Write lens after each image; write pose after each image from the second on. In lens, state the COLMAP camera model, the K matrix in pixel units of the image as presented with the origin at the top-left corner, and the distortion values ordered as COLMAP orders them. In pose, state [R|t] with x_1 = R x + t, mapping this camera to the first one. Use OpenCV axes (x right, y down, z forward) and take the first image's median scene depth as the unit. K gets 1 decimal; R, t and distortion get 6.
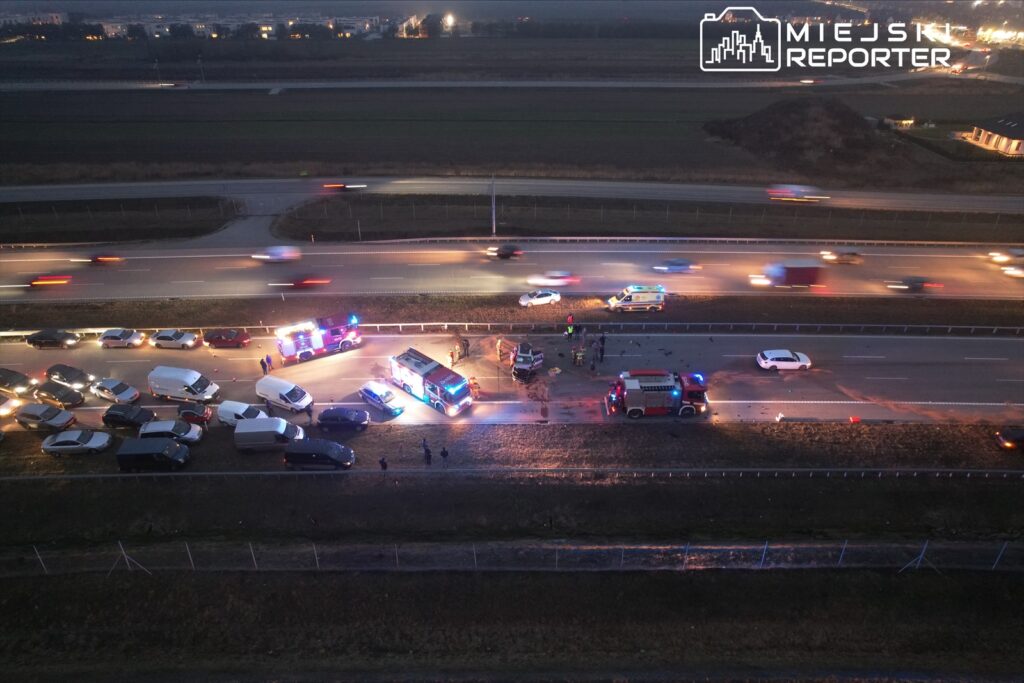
lens RADIAL K [[658.0, 0, 512.0], [0, 658.0, 341.5], [0, 0, 1]] dist [-0.076441, 0.066368]
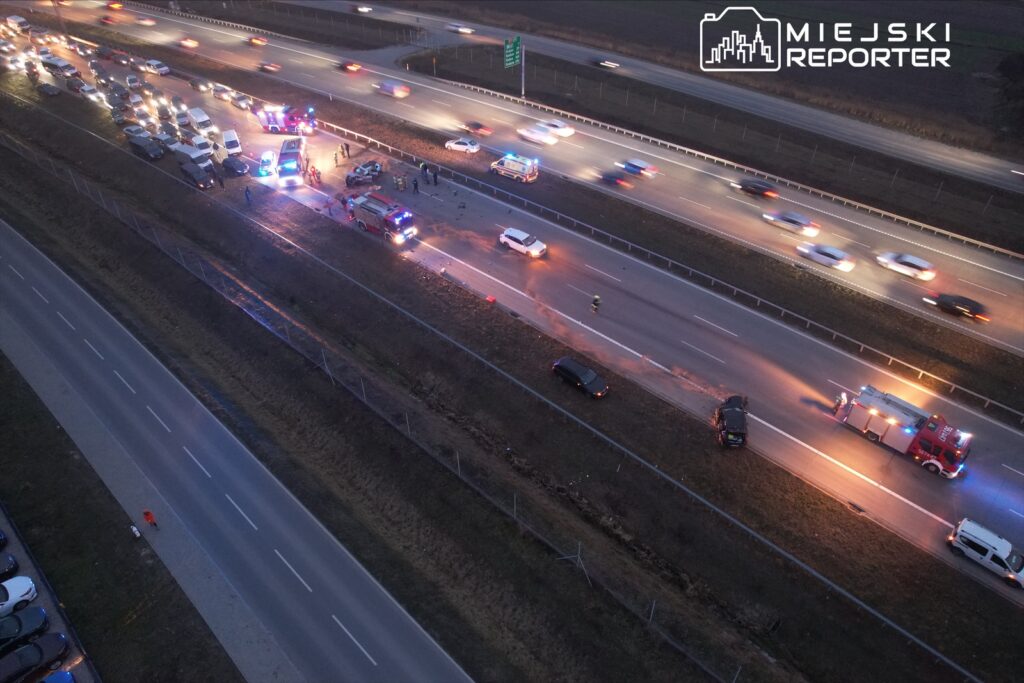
lens RADIAL K [[658.0, 0, 512.0], [0, 658.0, 341.5], [0, 0, 1]] dist [-0.076441, 0.066368]
pose [[0.752385, 0.414802, -0.511719, 0.999190], [-0.327272, 0.909562, 0.256104, -0.090556], [0.571672, -0.025217, 0.820094, 0.121511]]
